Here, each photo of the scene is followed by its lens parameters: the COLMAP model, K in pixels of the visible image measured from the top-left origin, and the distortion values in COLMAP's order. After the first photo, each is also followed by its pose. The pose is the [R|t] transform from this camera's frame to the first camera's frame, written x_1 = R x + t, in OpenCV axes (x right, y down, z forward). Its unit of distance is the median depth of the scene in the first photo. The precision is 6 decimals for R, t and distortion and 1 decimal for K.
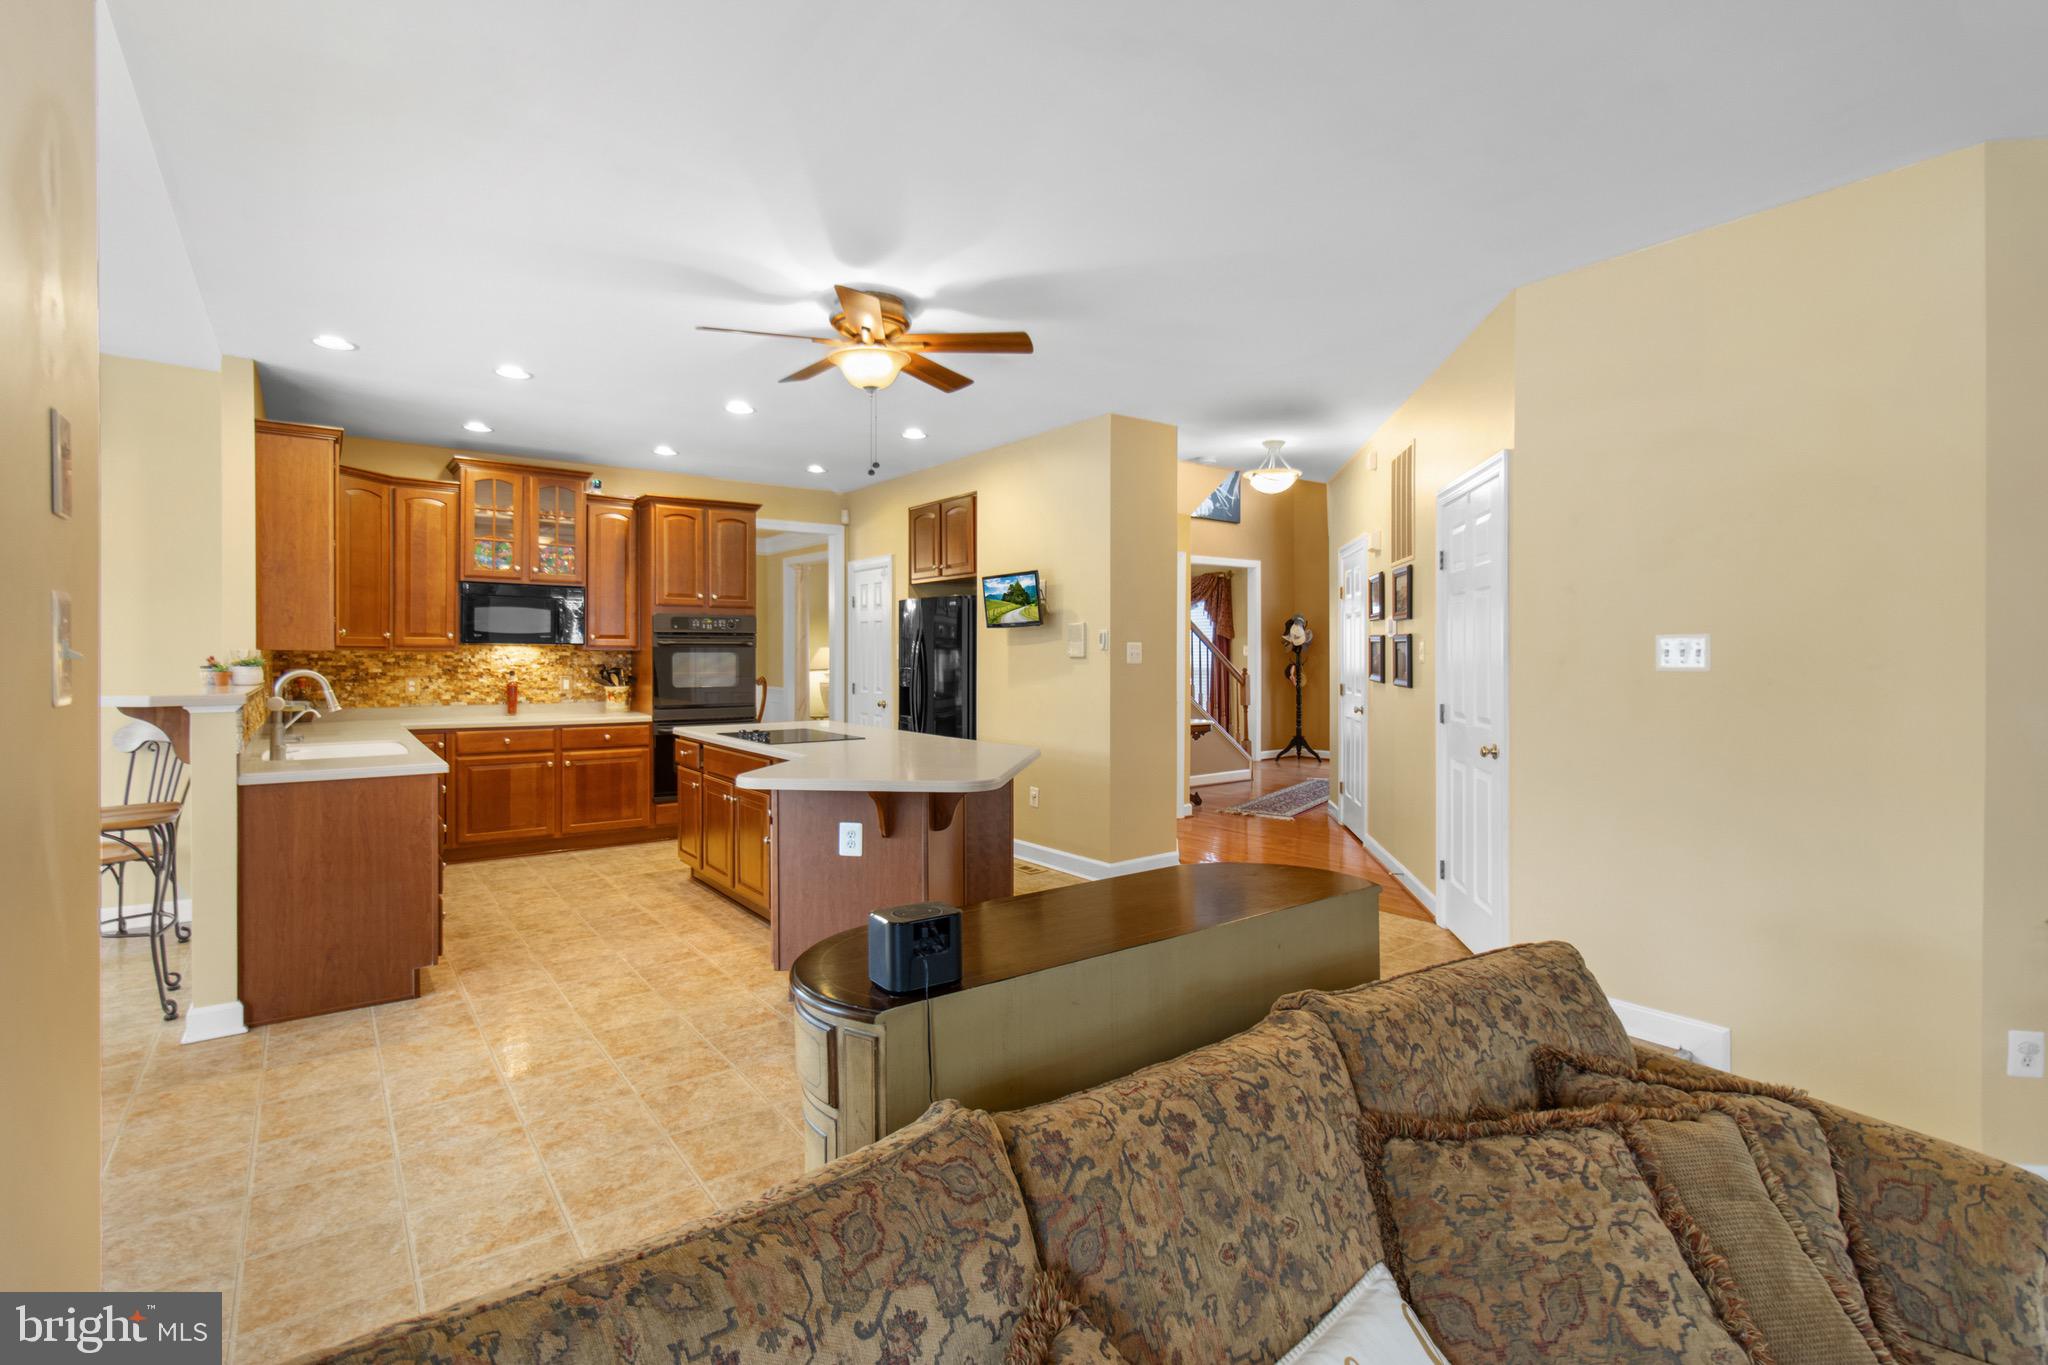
lens RADIAL K [[953.7, 0, 1036.5], [0, 953.7, 653.9], [0, 0, 1]] dist [0.003766, -0.000021]
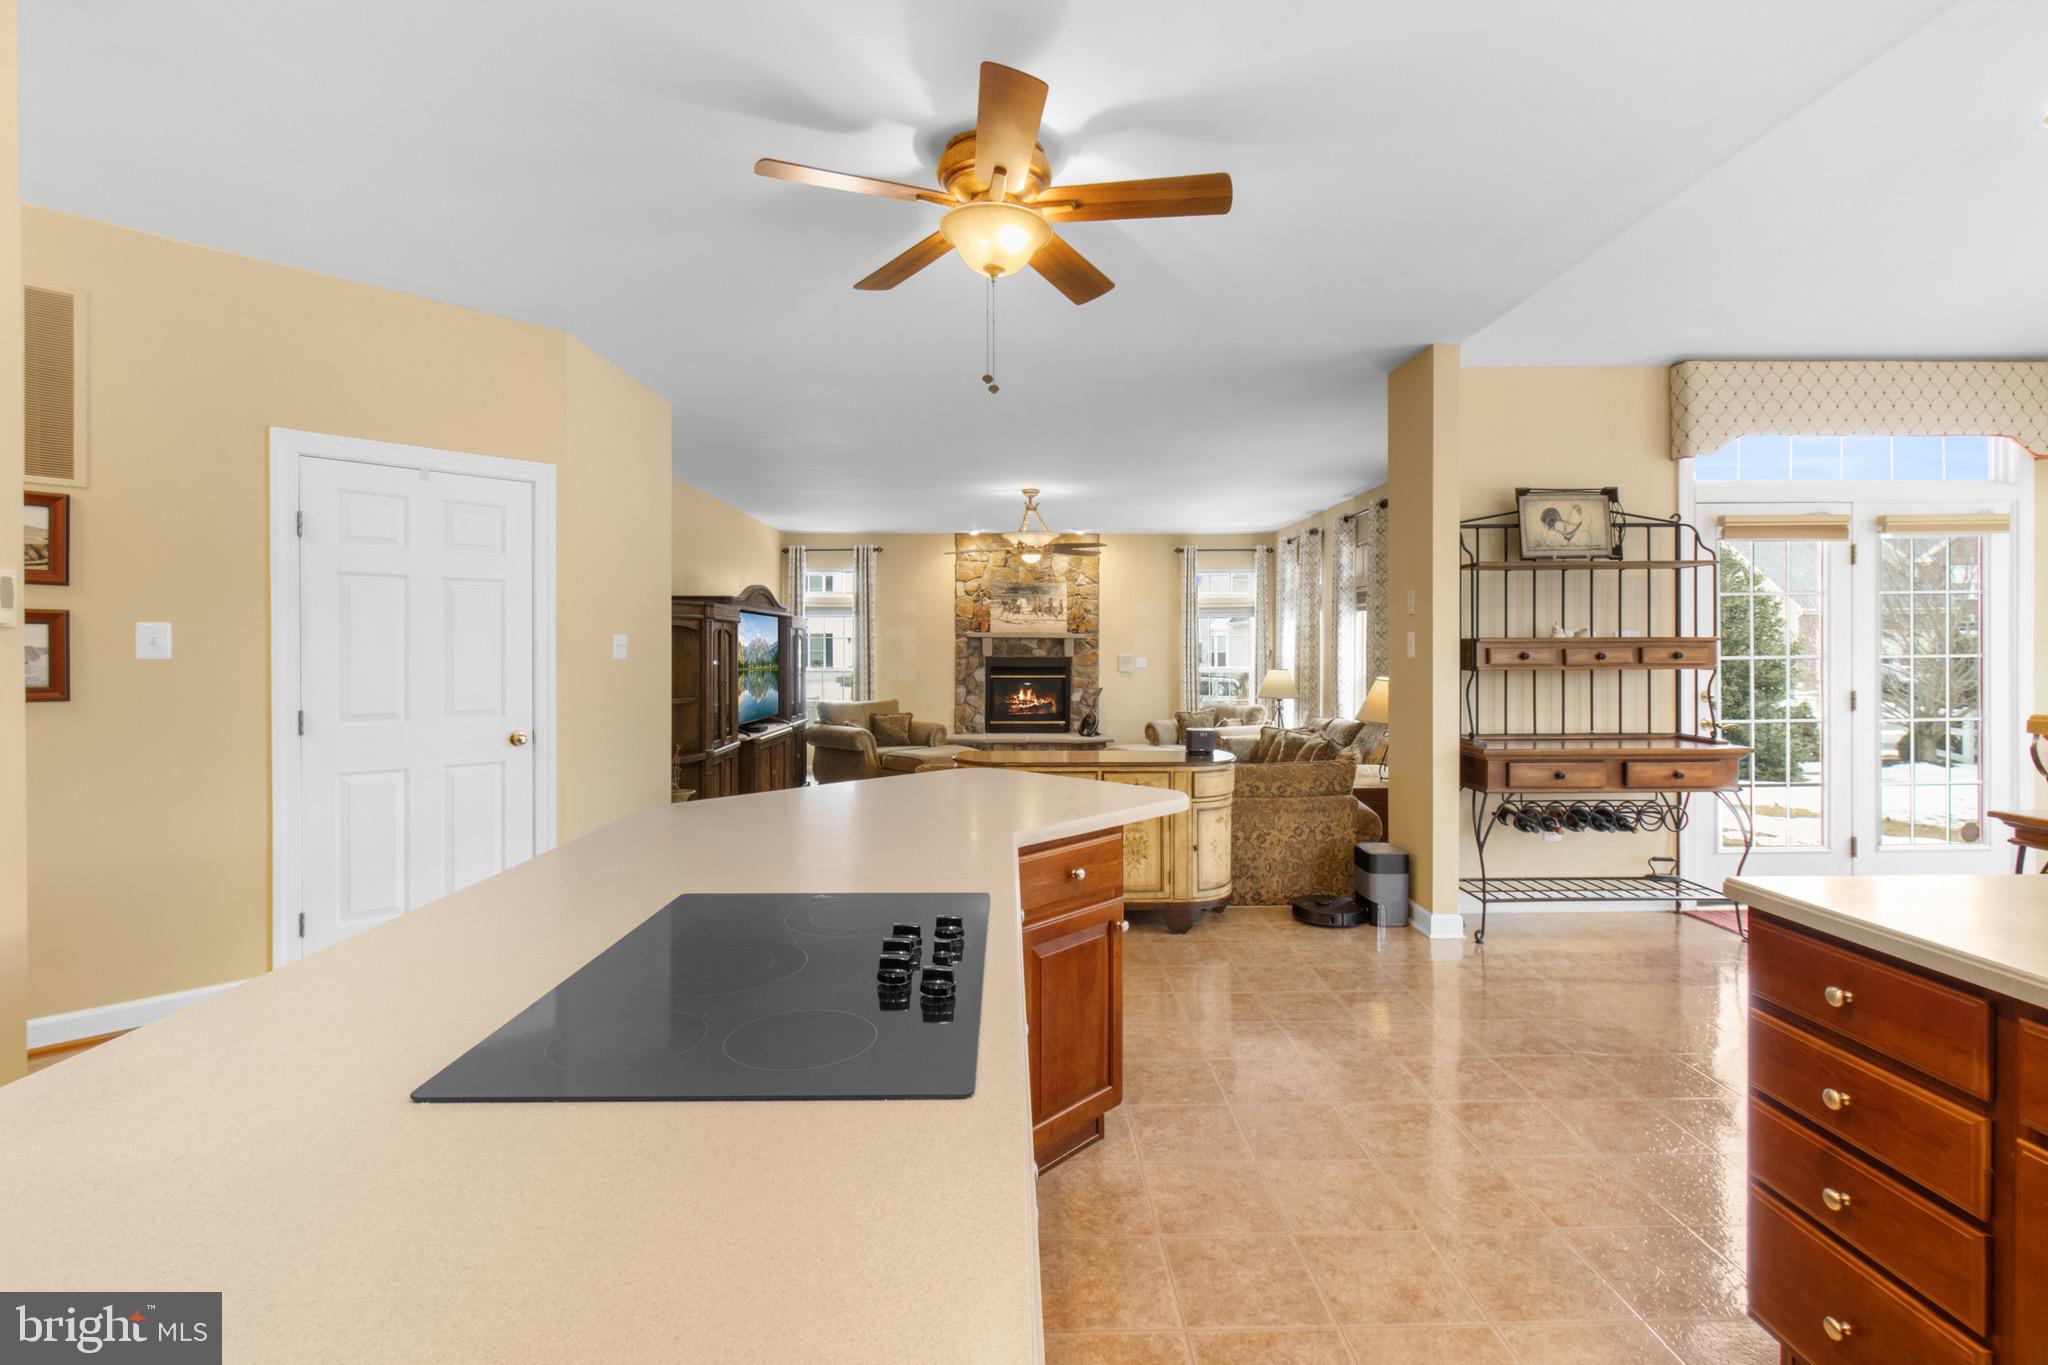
lens RADIAL K [[953.7, 0, 1031.4], [0, 953.7, 657.0], [0, 0, 1]] dist [0.003766, -0.000021]
pose [[-0.808435, -0.002685, 0.588580, -0.374957], [0.000324, 0.999987, 0.005006, 0.004136], [-0.588586, 0.004237, -0.808424, 0.953626]]
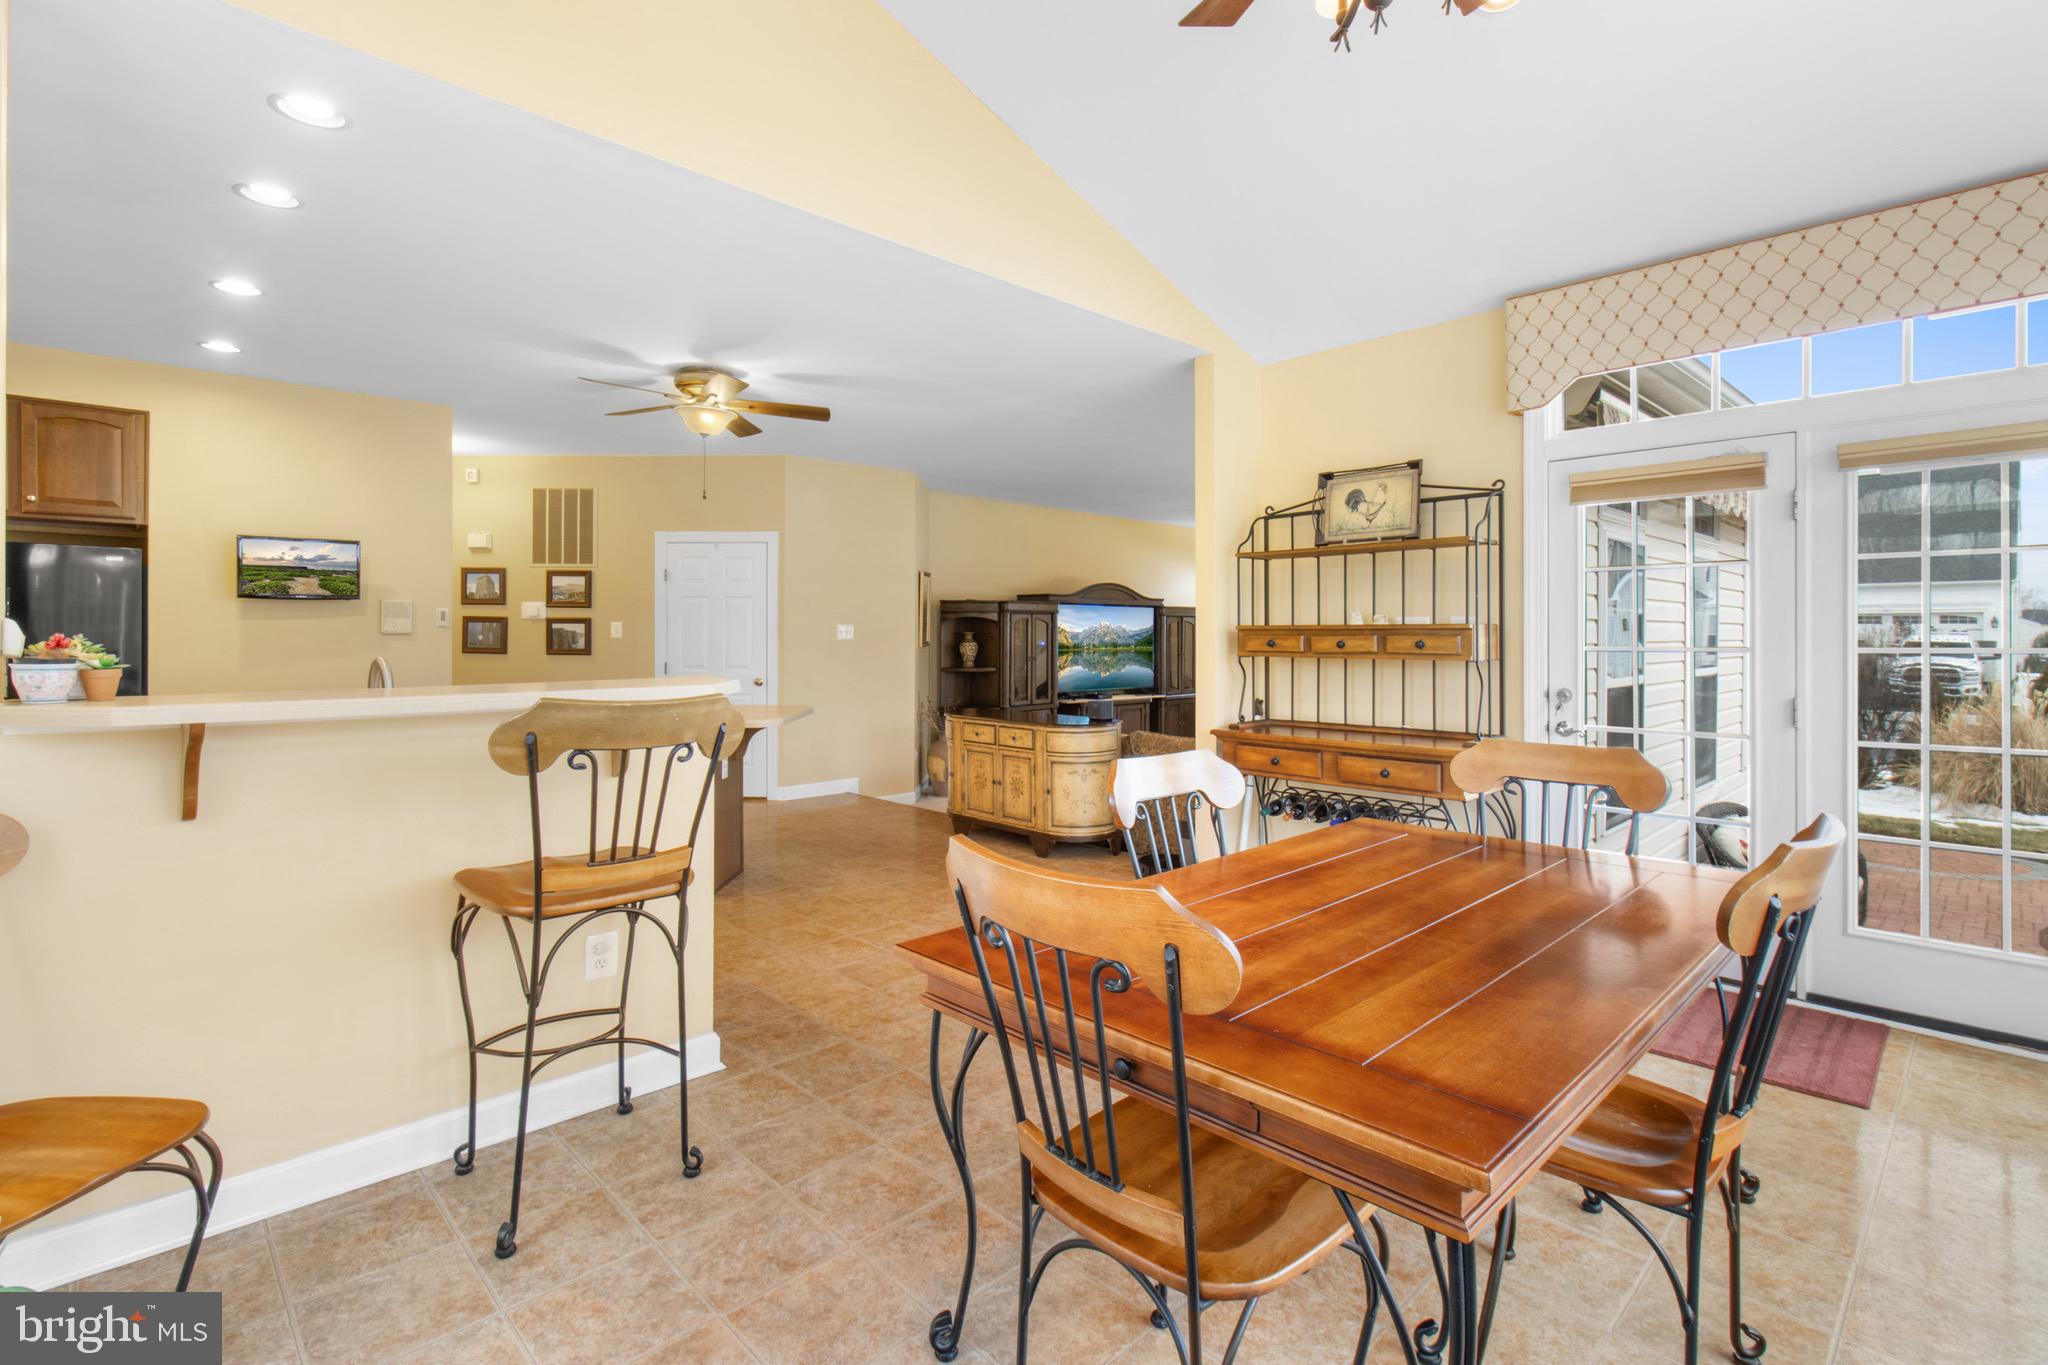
lens RADIAL K [[953.7, 0, 1008.0], [0, 953.7, 633.3], [0, 0, 1]] dist [0.003766, -0.000021]
pose [[-0.108215, -0.000912, 0.994127, -0.954279], [-0.003578, 0.999993, 0.000527, -0.000363], [-0.994121, -0.003500, -0.108217, 0.440595]]
